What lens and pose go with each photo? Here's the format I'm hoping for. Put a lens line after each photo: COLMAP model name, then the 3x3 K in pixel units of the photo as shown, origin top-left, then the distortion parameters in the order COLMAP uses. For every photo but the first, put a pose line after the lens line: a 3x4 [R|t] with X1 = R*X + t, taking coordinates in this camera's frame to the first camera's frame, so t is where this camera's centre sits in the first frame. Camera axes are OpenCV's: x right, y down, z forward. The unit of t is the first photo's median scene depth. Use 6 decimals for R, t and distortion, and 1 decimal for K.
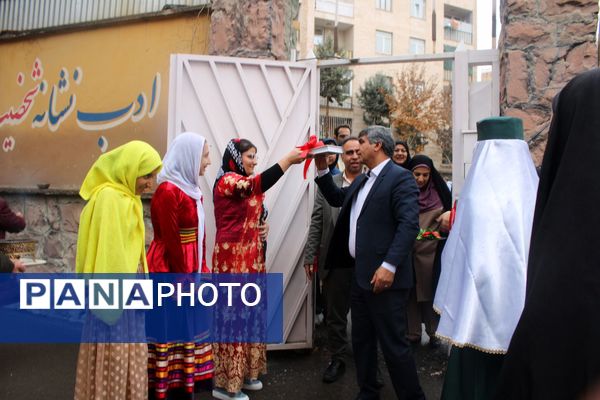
lens RADIAL K [[505.4, 0, 298.6], [0, 505.4, 203.8], [0, 0, 1]] dist [-0.149155, 0.119430]
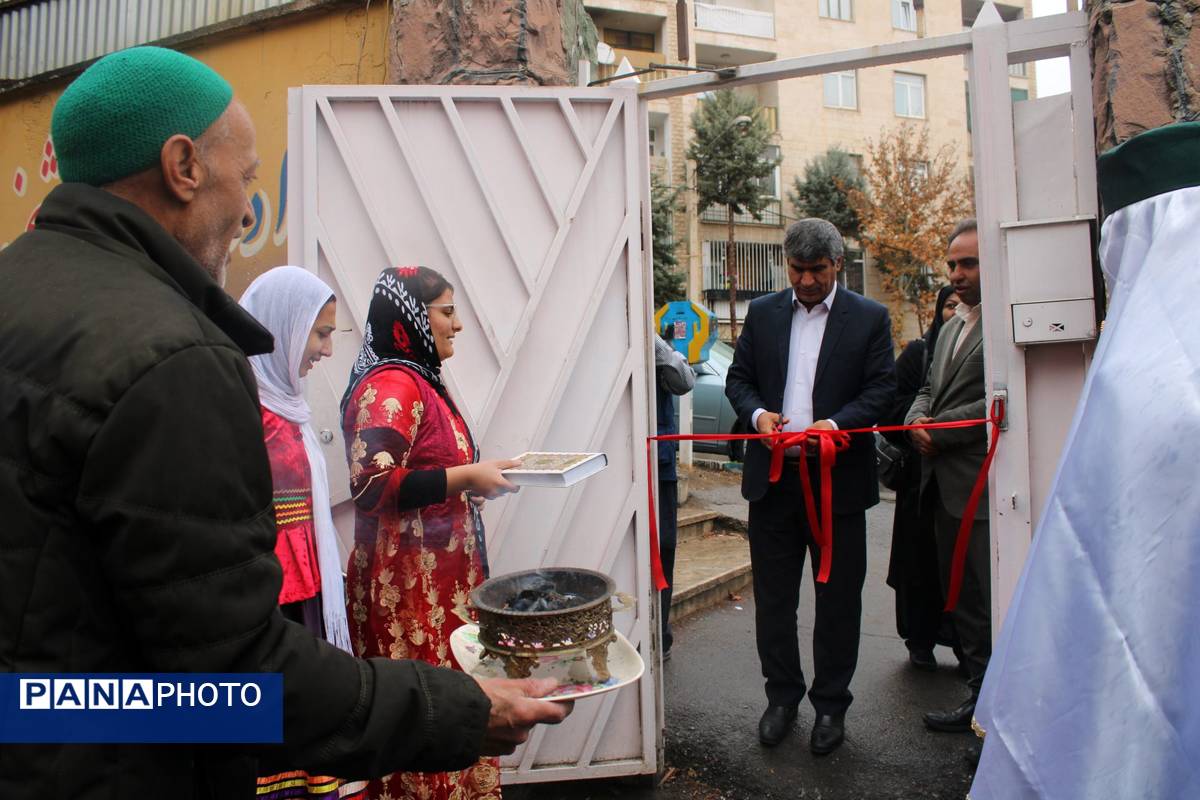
lens RADIAL K [[1010.8, 0, 596.7], [0, 1010.8, 404.3], [0, 0, 1]] dist [-0.149155, 0.119430]
pose [[0.994954, -0.046117, -0.089109, 0.061629], [0.044211, 0.998752, -0.023238, 0.000955], [0.090069, 0.019181, 0.995751, 0.165672]]
